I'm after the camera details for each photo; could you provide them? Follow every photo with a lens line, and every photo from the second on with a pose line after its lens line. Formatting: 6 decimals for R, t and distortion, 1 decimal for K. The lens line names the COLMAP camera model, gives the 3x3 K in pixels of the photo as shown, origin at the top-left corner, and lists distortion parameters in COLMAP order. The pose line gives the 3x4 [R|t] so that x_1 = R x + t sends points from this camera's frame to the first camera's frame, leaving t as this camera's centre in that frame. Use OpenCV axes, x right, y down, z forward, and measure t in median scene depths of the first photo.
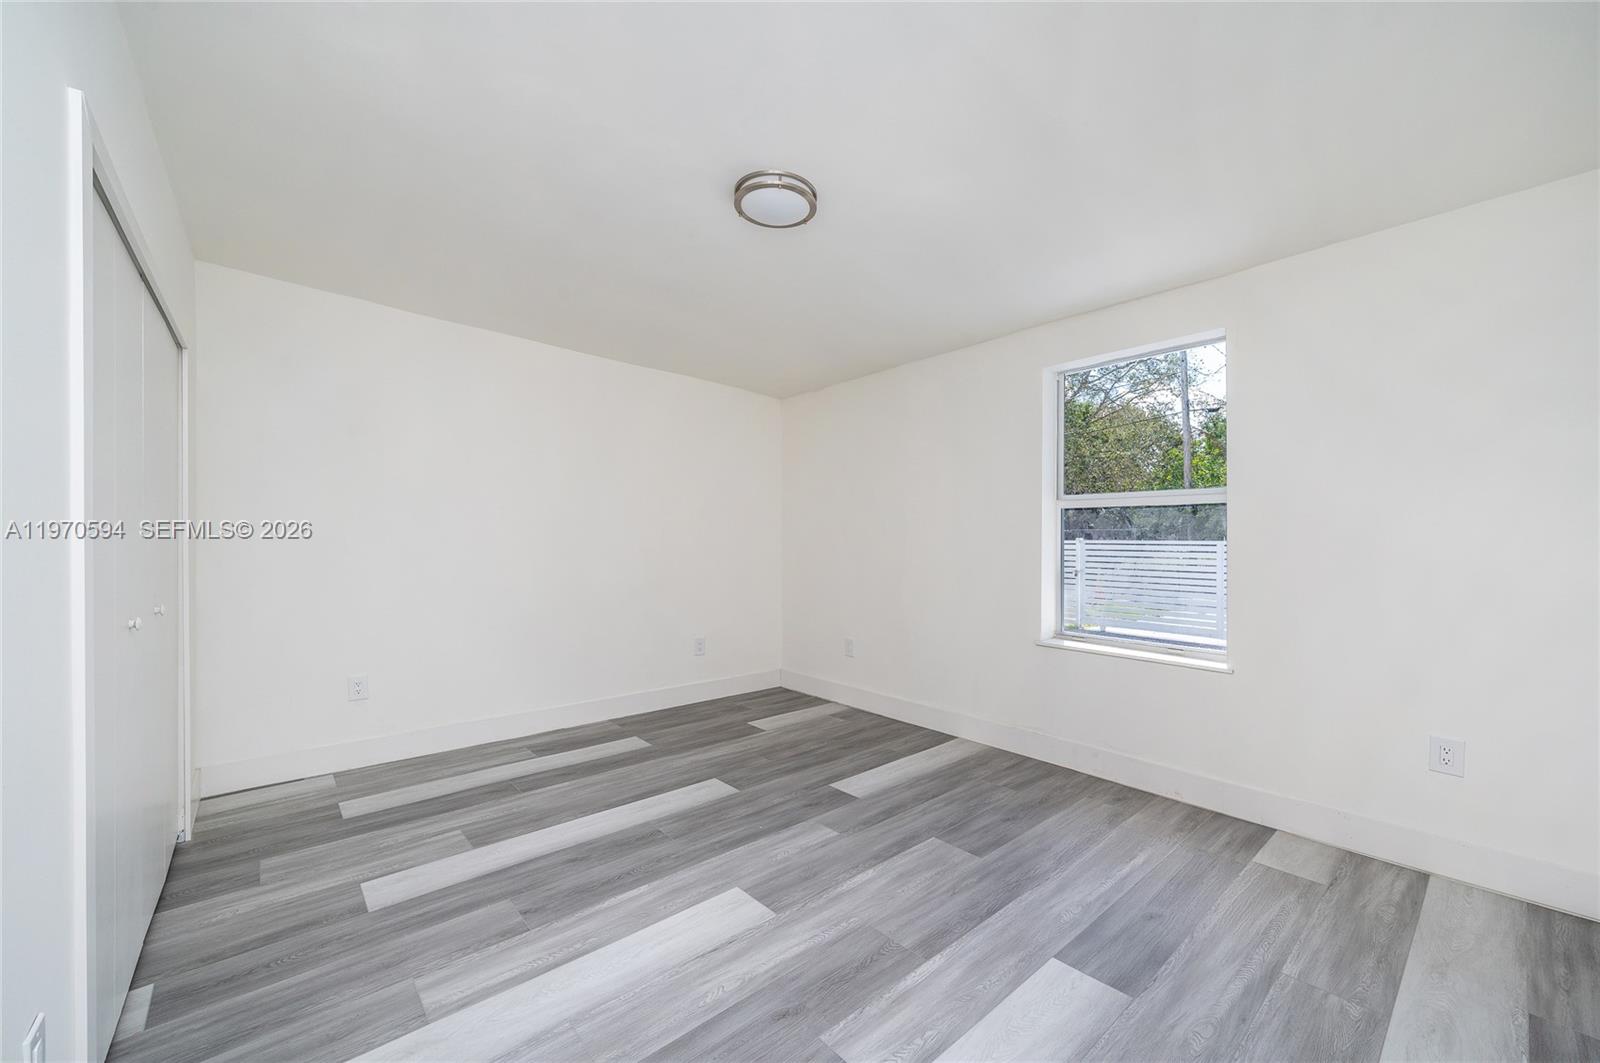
lens RADIAL K [[637.3, 0, 803.7], [0, 637.3, 535.6], [0, 0, 1]] dist [0.000271, 0.000980]
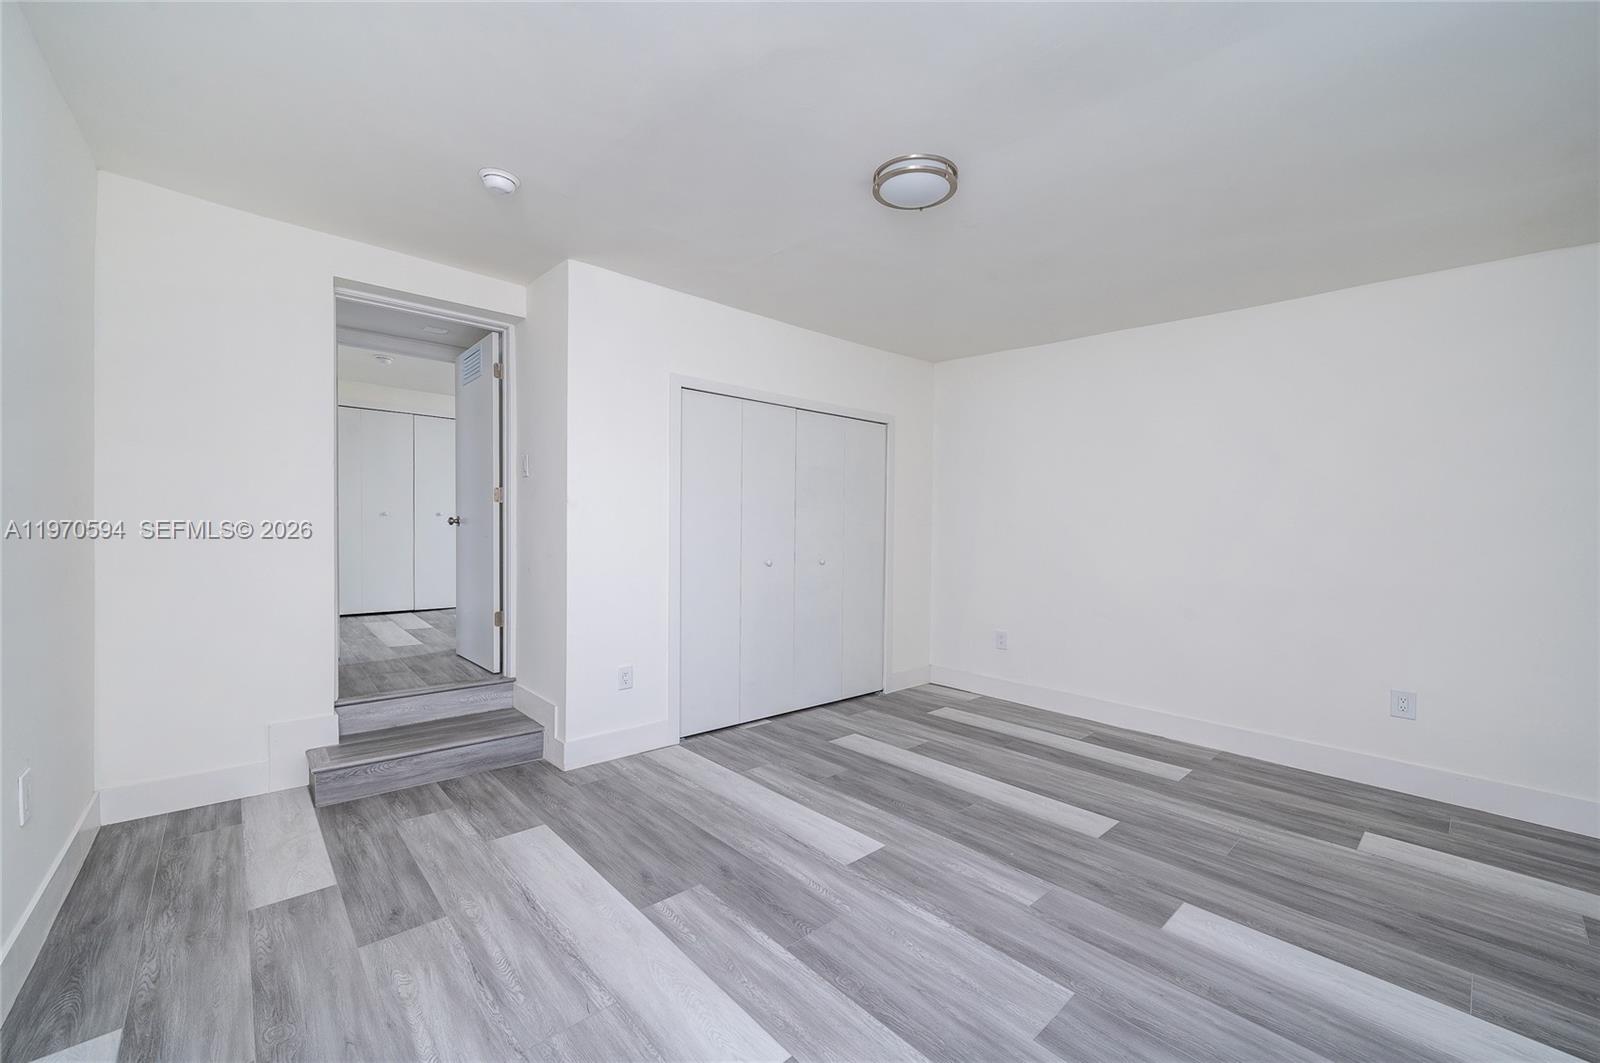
lens RADIAL K [[637.3, 0, 800.5], [0, 637.3, 529.5], [0, 0, 1]] dist [0.000271, 0.000980]
pose [[0.010661, -0.000691, -0.999943, 0.738918], [-0.007844, 0.999969, -0.000774, 0.007814], [0.999912, 0.007852, 0.010655, 0.625712]]
